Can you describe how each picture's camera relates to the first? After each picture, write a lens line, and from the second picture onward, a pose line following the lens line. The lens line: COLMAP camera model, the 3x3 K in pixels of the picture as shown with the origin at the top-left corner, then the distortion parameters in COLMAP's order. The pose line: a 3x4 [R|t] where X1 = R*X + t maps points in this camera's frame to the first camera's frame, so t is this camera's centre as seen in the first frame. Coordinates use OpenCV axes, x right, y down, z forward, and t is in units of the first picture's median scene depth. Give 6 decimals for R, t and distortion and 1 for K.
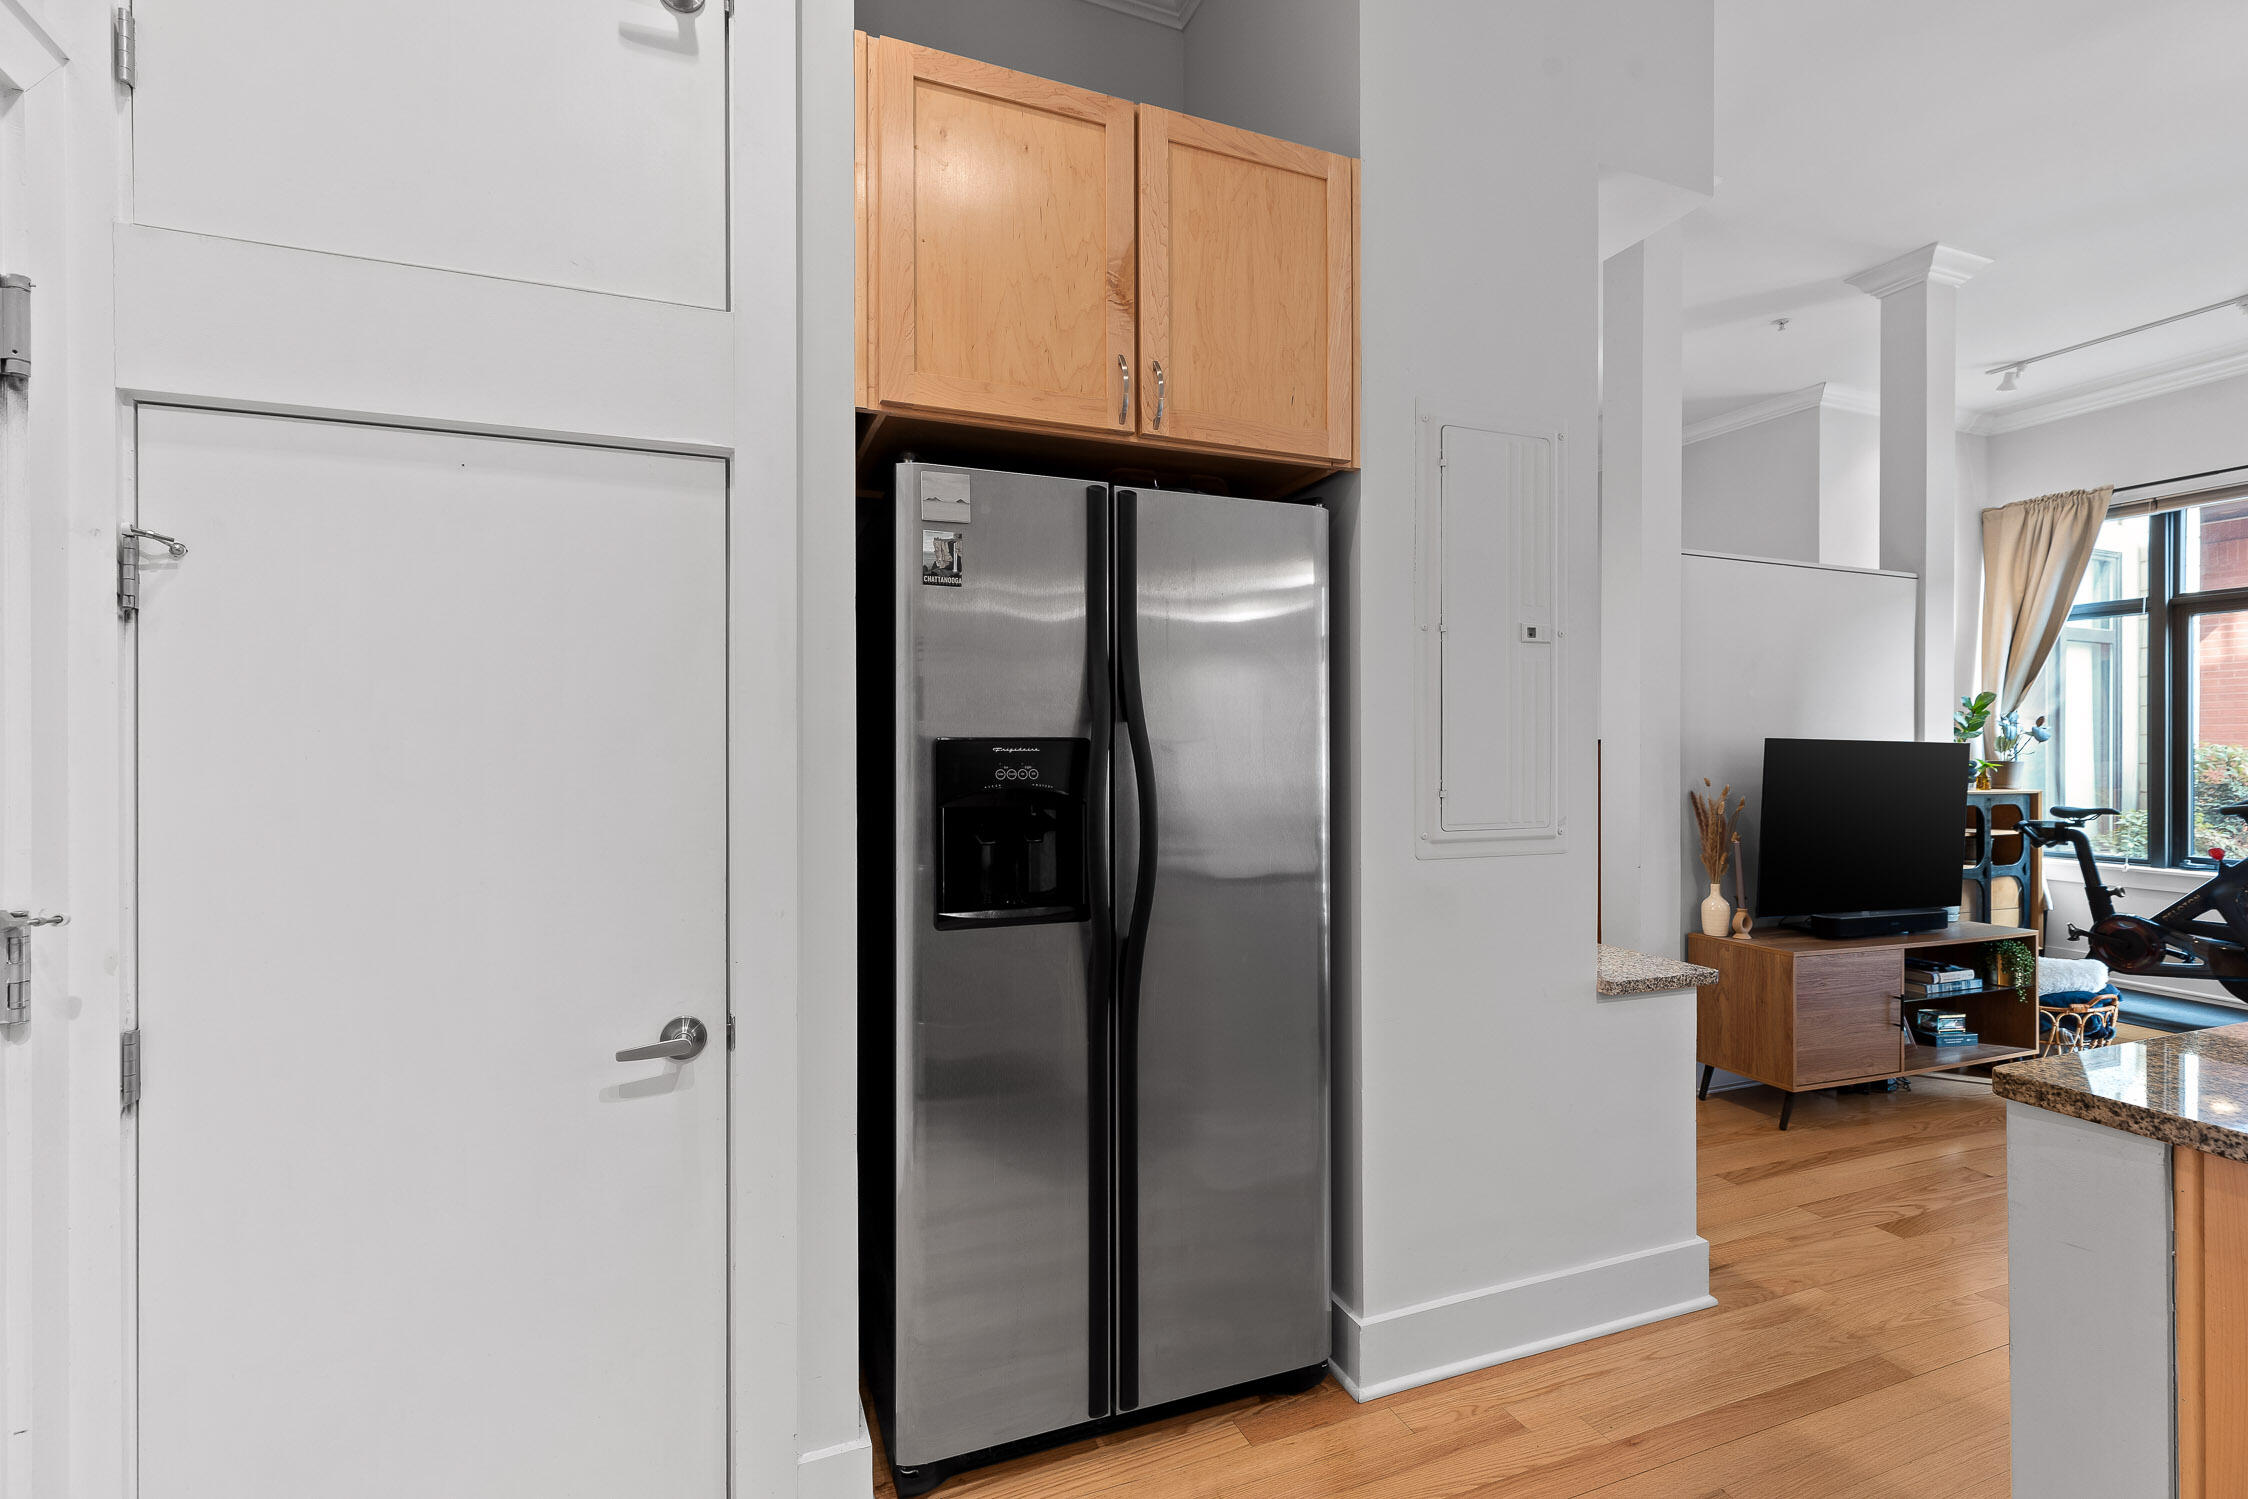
lens RADIAL K [[1024.2, 0, 1127.9], [0, 1024.2, 741.5], [0, 0, 1]] dist [-0.000200, -0.000062]
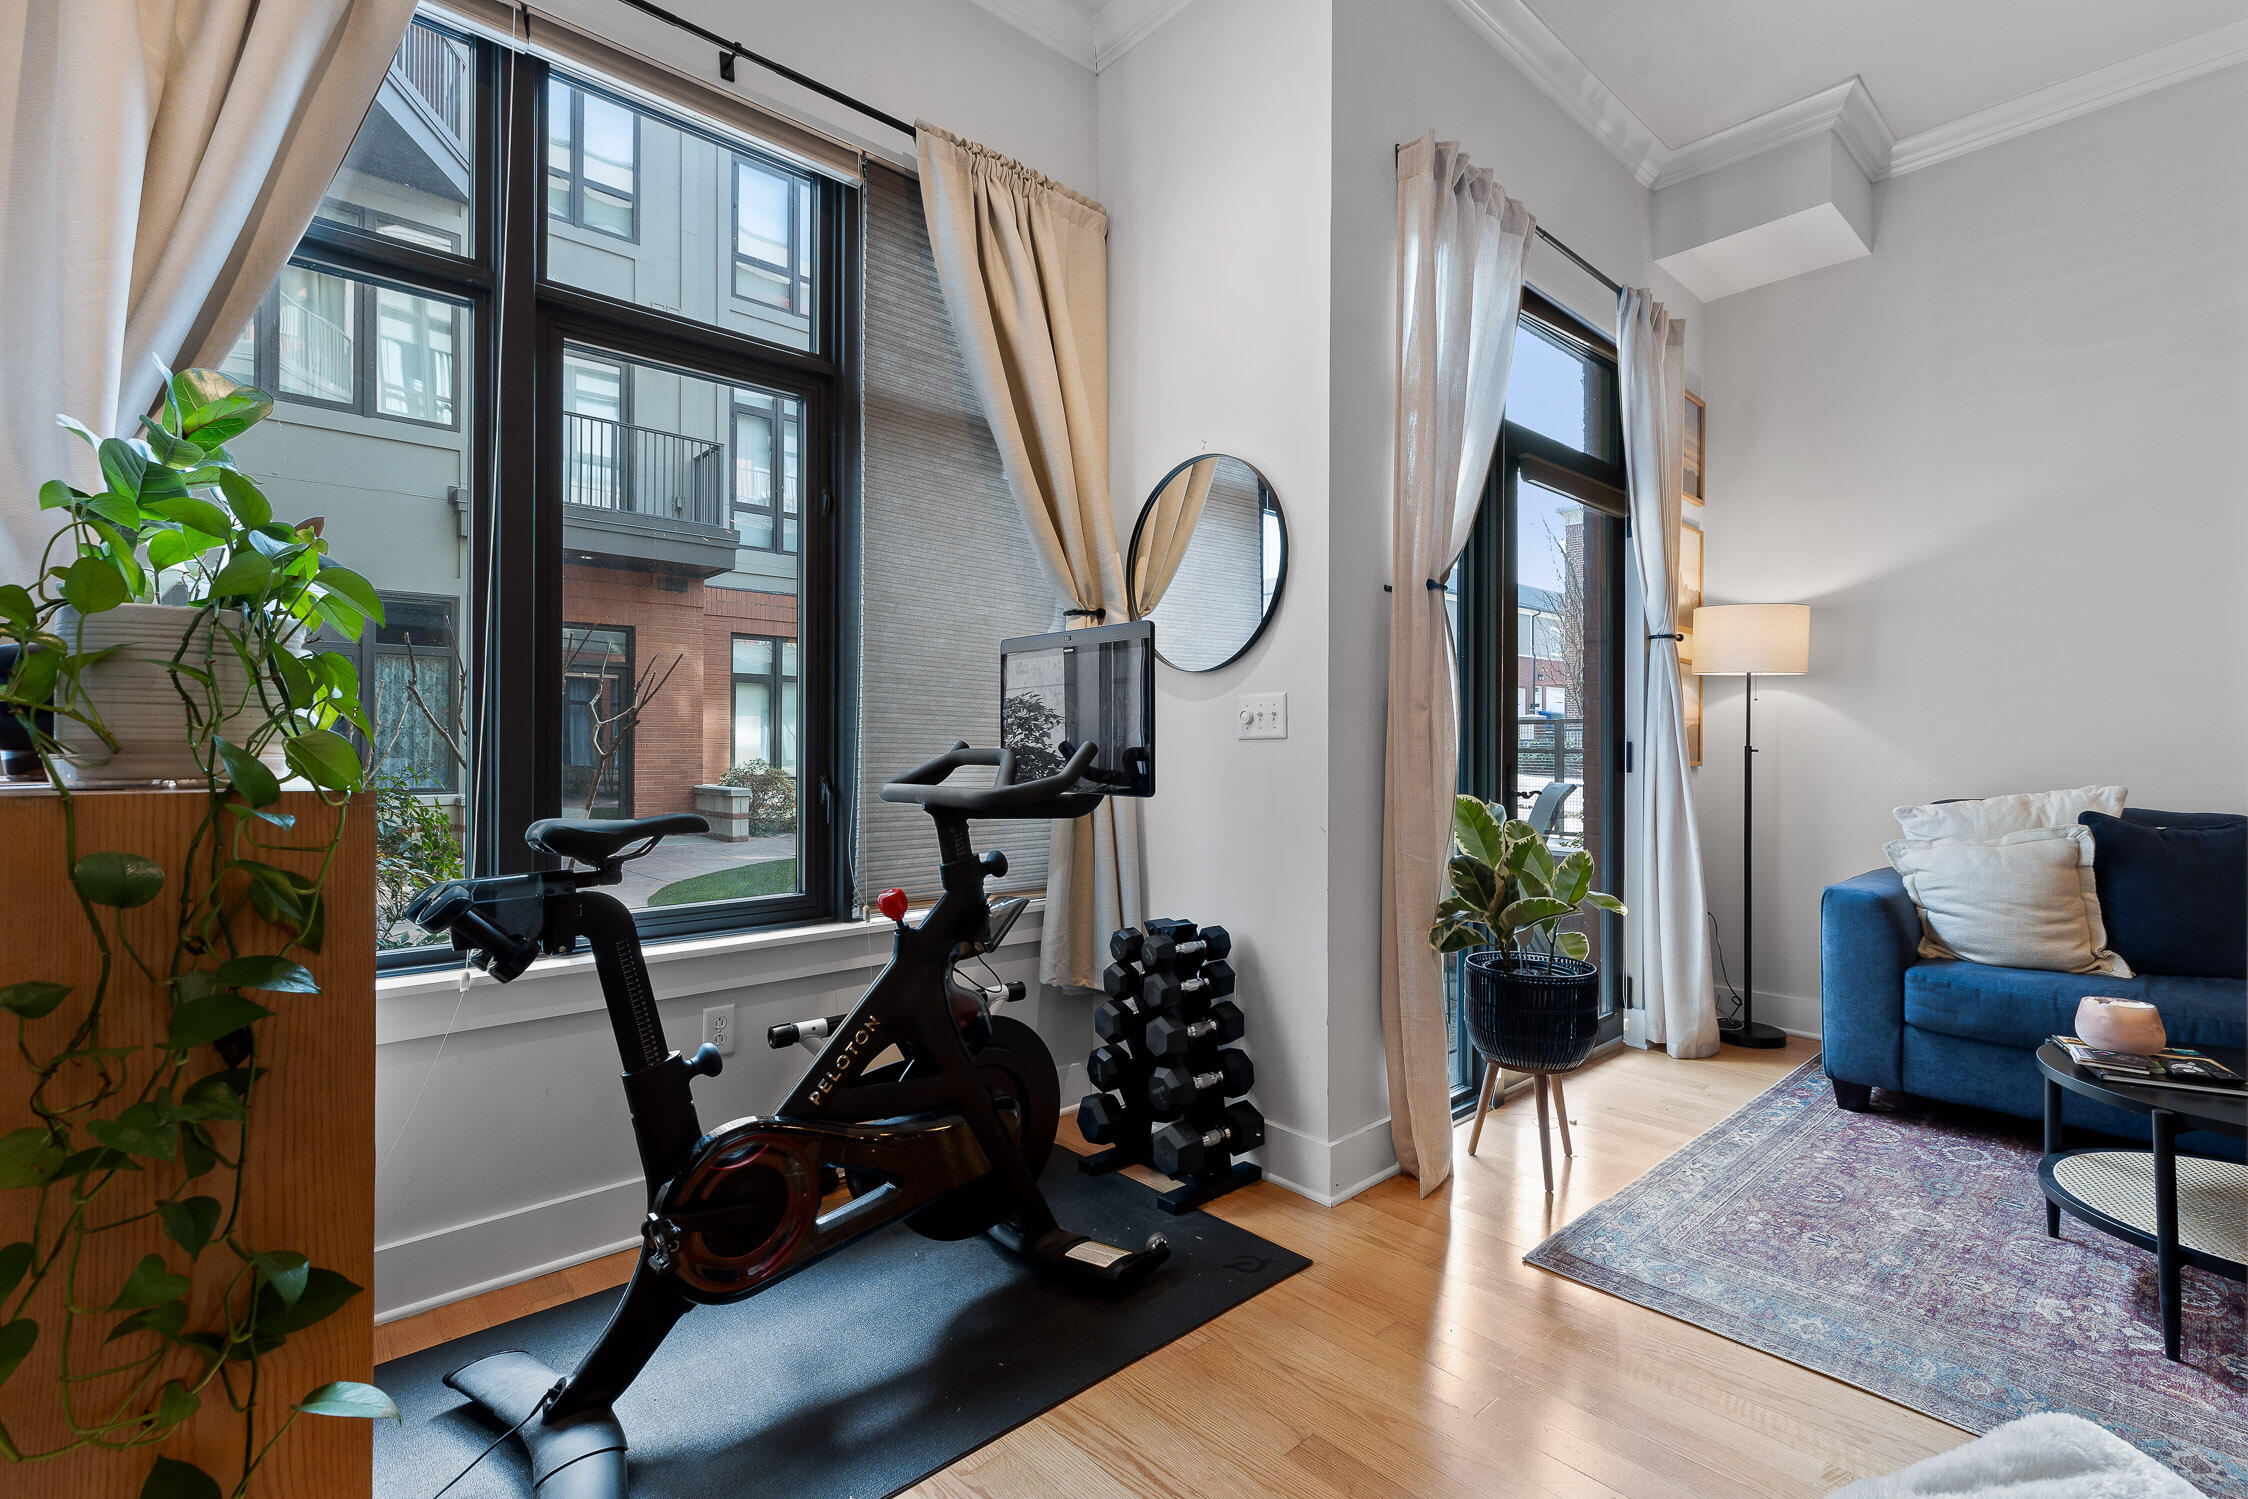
lens RADIAL K [[1024.2, 0, 1122.3], [0, 1024.2, 742.7], [0, 0, 1]] dist [-0.000200, -0.000062]
pose [[-0.345977, -0.003061, 0.938238, 0.599739], [-0.011087, 0.999938, -0.000826, 0.040566], [-0.938177, -0.010688, -0.345990, 0.982371]]
